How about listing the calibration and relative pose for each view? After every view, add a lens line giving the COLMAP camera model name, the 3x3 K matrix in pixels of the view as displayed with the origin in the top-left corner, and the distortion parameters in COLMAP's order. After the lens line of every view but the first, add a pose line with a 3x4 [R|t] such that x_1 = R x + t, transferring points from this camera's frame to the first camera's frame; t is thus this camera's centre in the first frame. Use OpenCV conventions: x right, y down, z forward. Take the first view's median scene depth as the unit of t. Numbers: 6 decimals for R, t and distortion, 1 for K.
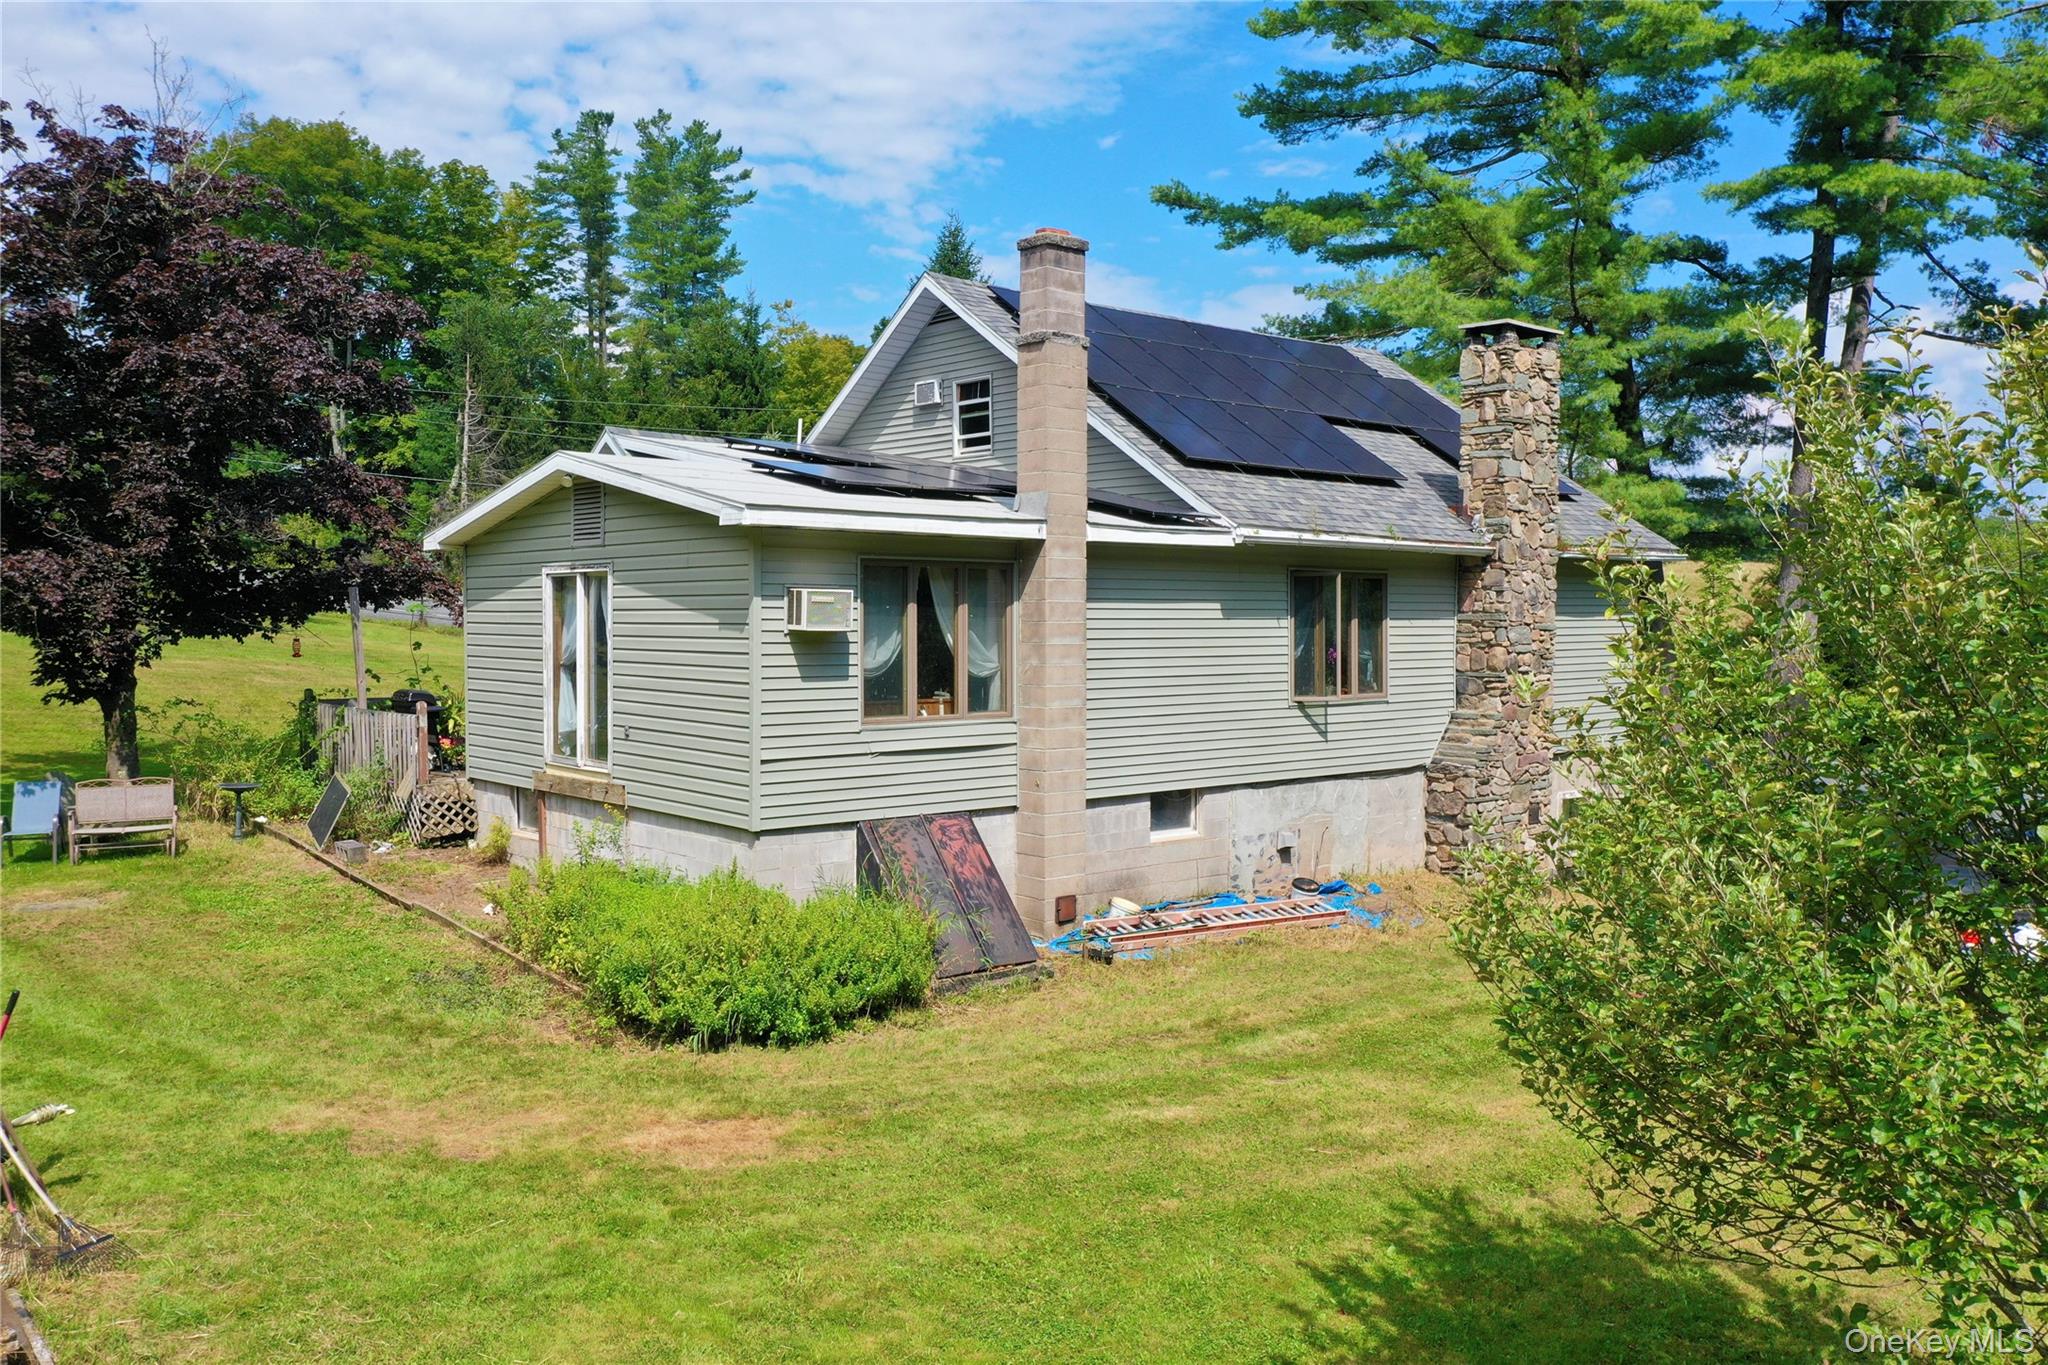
lens RADIAL K [[1617.7, 0, 1024.0], [0, 1617.7, 682.5], [0, 0, 1]] dist [-0.008586, 0.006265]
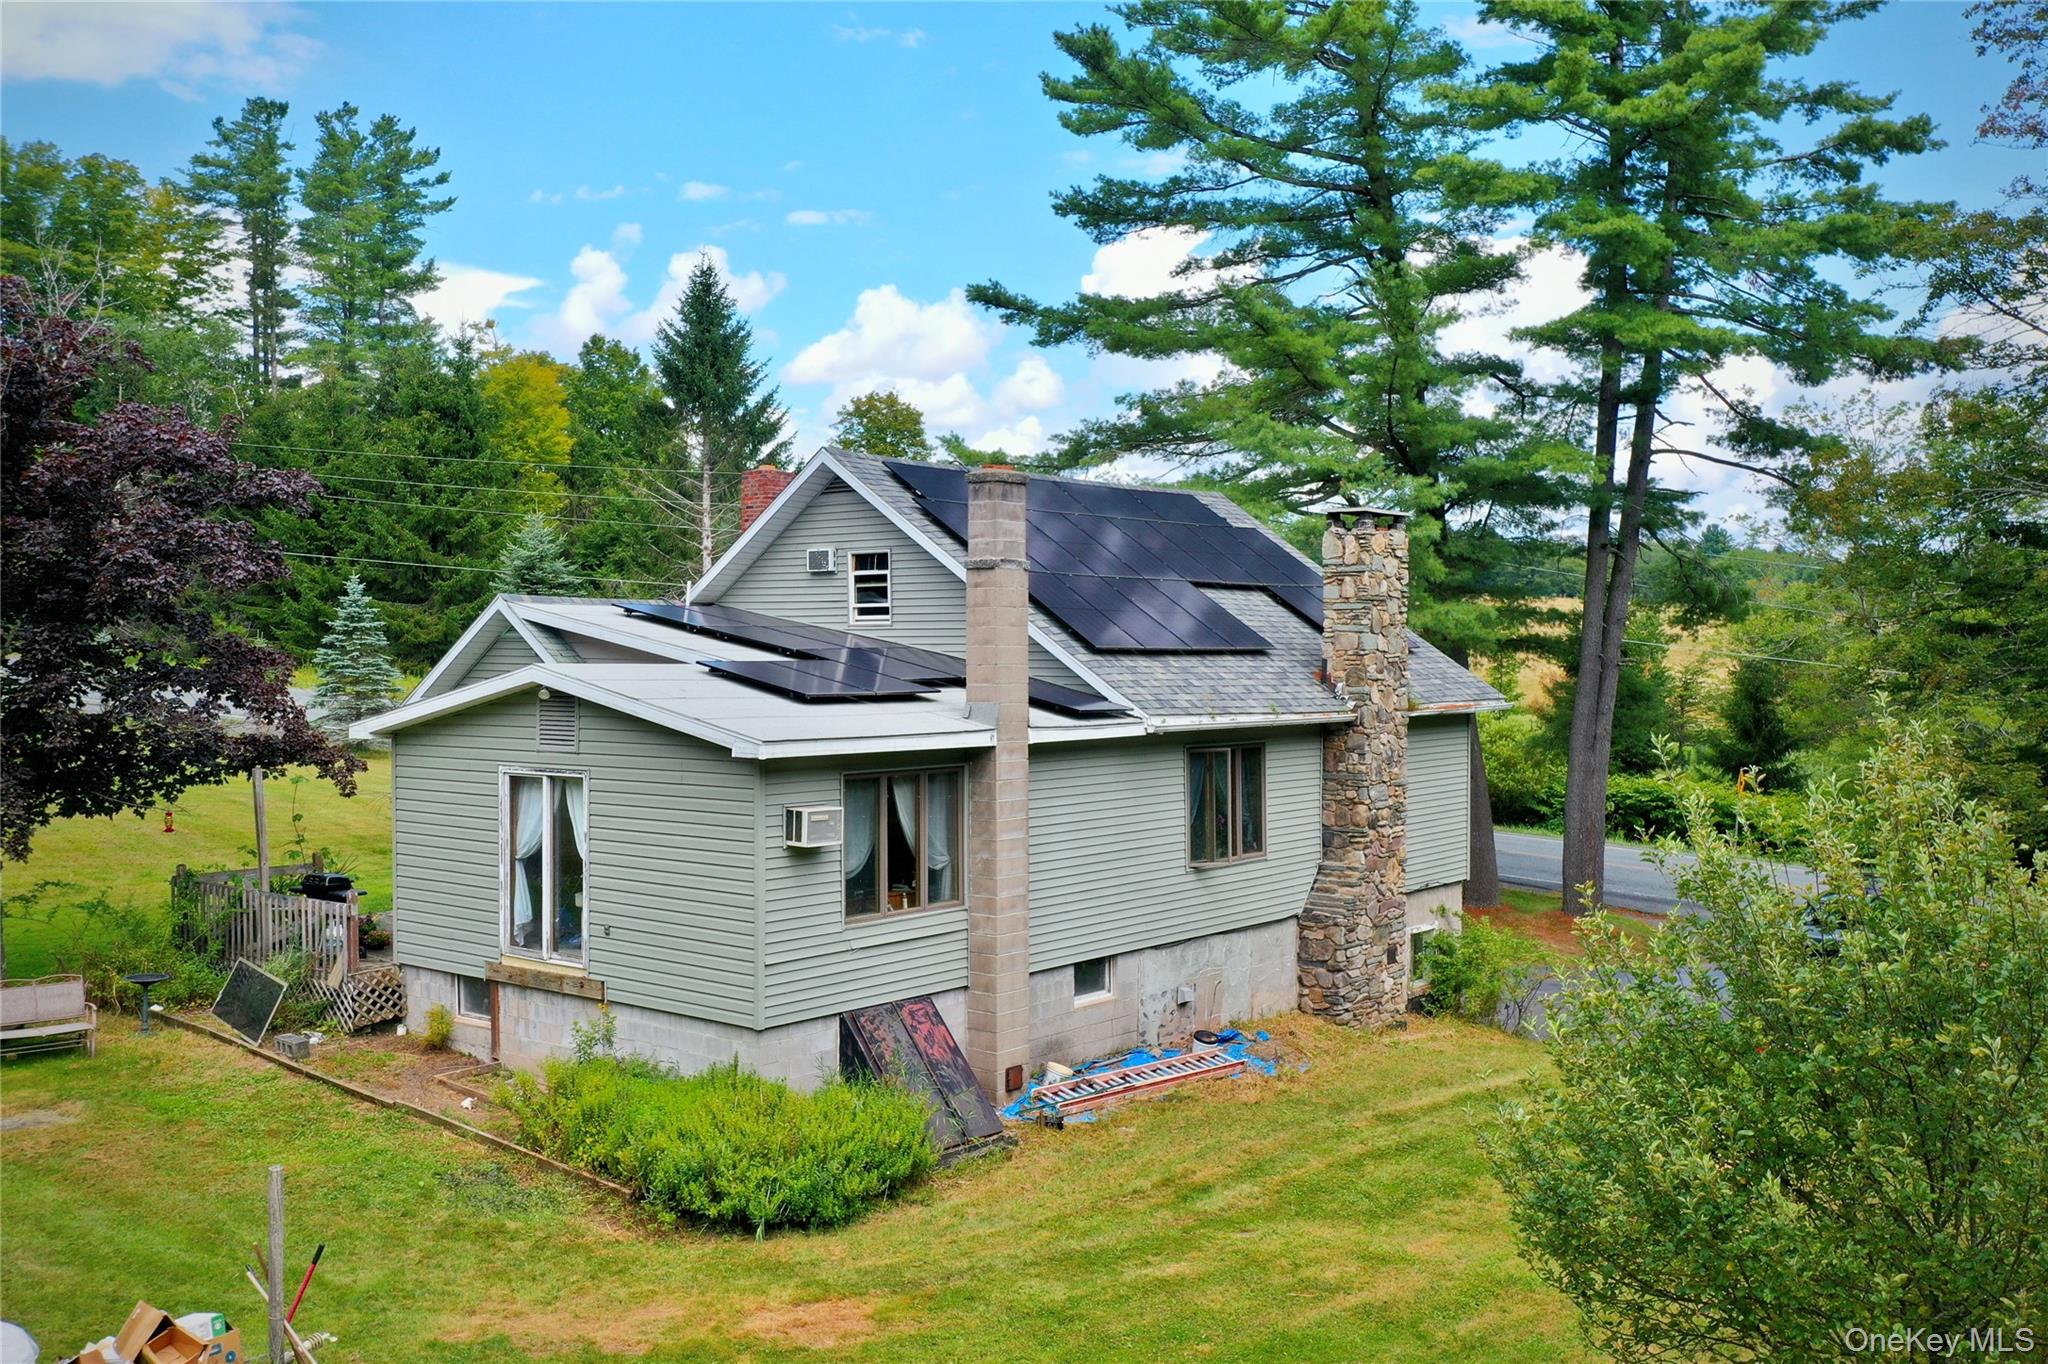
lens RADIAL K [[1841.3, 0, 1069.2], [0, 1841.3, 683.6], [0, 0, 1]] dist [-0.011863, 0.012115]
pose [[0.983018, -0.006402, 0.183399, -0.139889], [0.010794, 0.999678, -0.022960, -0.084198], [-0.183193, 0.024550, 0.982770, -0.207182]]
